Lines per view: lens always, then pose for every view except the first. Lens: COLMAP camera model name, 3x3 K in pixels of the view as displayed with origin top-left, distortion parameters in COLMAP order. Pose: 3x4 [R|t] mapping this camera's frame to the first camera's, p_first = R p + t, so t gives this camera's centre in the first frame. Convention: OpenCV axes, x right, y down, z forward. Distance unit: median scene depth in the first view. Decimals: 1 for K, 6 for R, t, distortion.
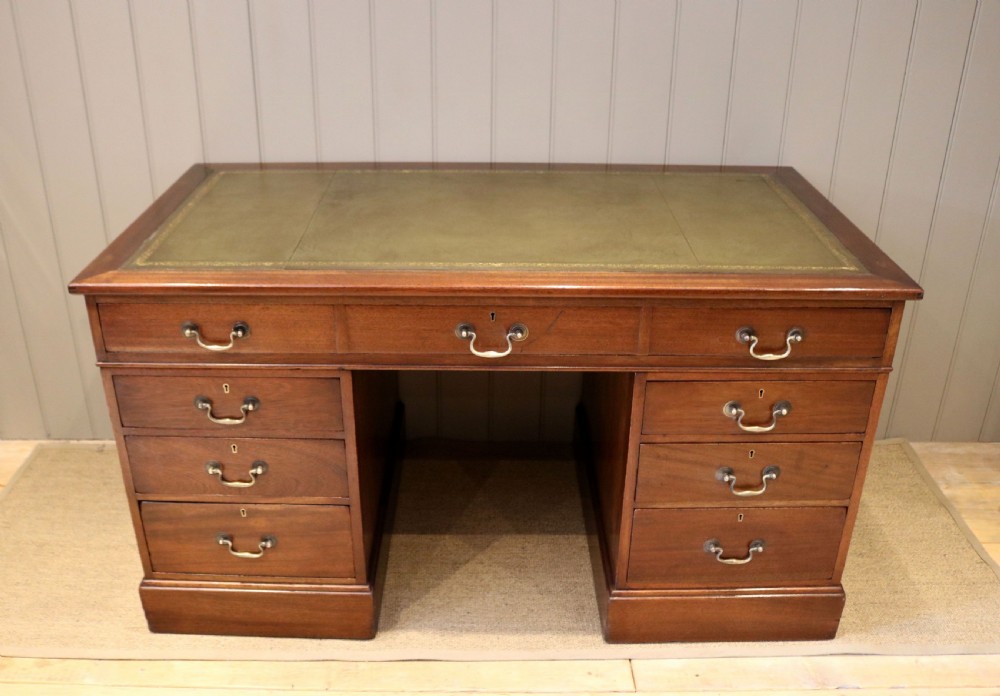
lens RADIAL K [[923.5, 0, 480.1], [0, 923.5, 357.2], [0, 0, 1]] dist [-0.162413, 0.131961]
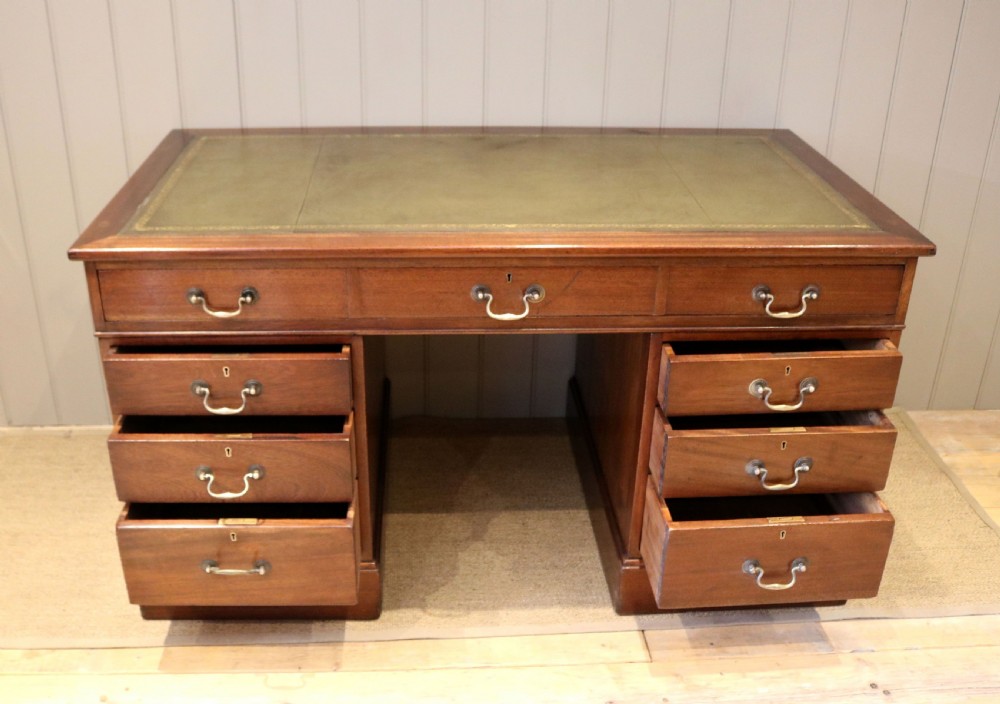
lens RADIAL K [[994.7, 0, 470.7], [0, 994.7, 352.6], [0, 0, 1]] dist [-0.166262, 0.137515]
pose [[0.998498, -0.017072, 0.052051, -0.078661], [0.016914, 0.999851, 0.003463, 0.029410], [-0.052103, -0.002578, 0.998638, -0.051795]]
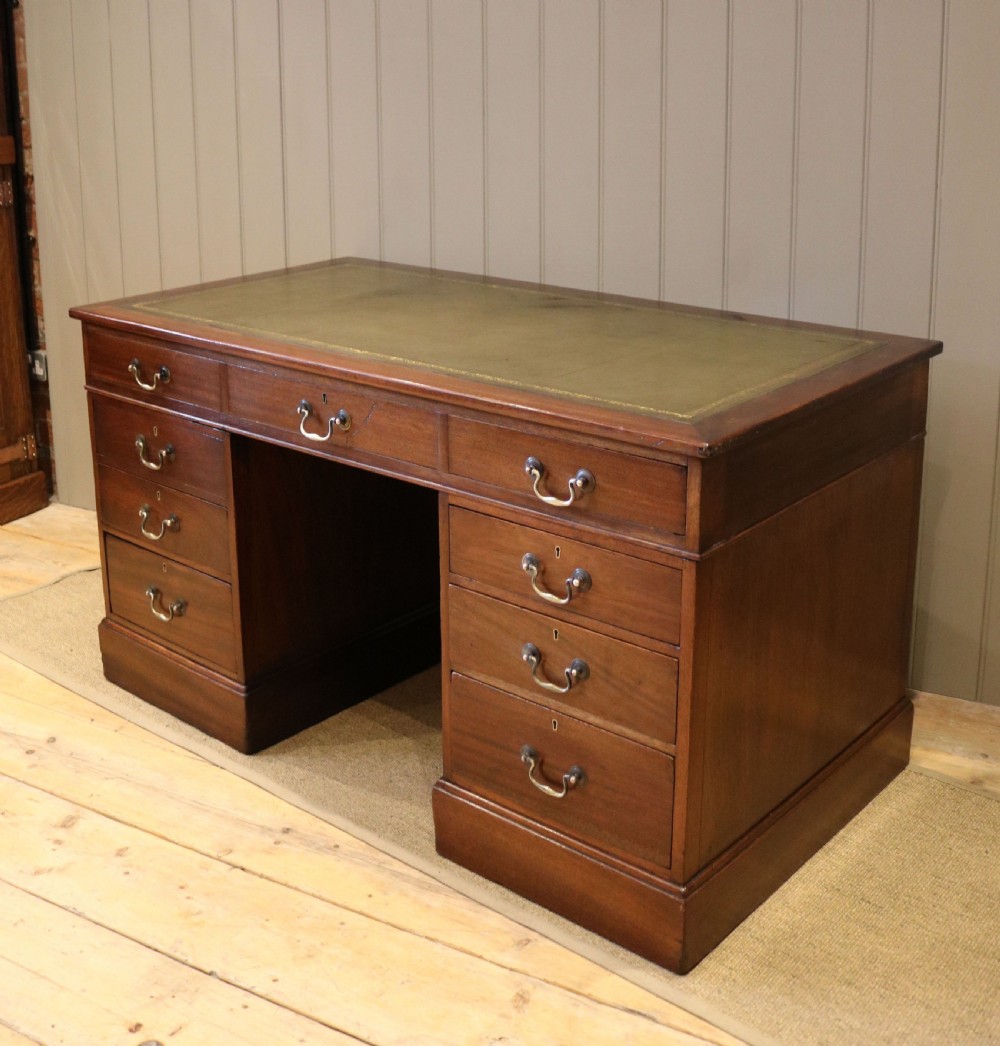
lens RADIAL K [[1347.2, 0, 498.5], [0, 1347.2, 375.5], [0, 0, 1]] dist [-0.144360, 0.110630]
pose [[0.769773, 0.146764, -0.621217, 0.950196], [-0.284842, 0.949917, -0.128539, 0.057411], [0.571240, 0.275895, 0.773025, 0.022279]]
